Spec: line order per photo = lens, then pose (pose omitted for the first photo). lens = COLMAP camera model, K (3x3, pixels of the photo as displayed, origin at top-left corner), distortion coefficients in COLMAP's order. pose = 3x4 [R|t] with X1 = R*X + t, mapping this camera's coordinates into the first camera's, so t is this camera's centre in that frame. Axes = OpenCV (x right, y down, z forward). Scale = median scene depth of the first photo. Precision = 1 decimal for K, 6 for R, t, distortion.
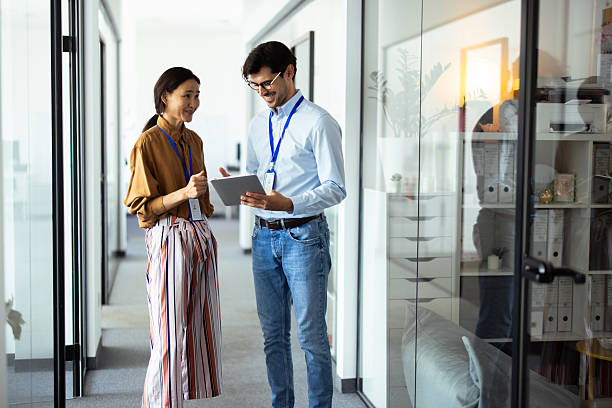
lens RADIAL K [[869.5, 0, 291.2], [0, 869.5, 216.0], [0, 0, 1]] dist [0.019806, 0.000000]
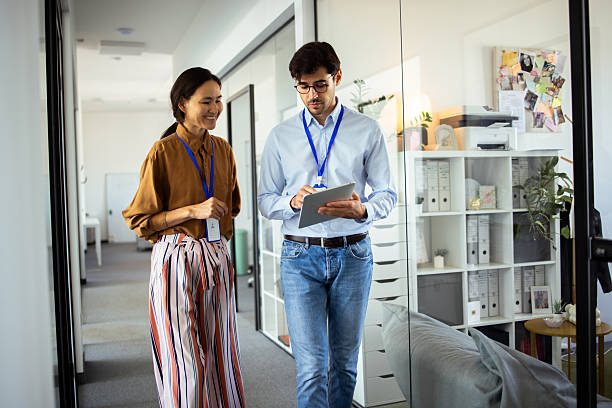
lens RADIAL K [[622.0, 0, 307.0], [0, 622.0, 205.3], [0, 0, 1]] dist [-0.052044, 0.000000]
pose [[0.982071, -0.042732, 0.183606, -0.093503], [0.054973, 0.996555, -0.062102, 0.019203], [-0.180320, 0.071082, 0.981036, 0.203703]]
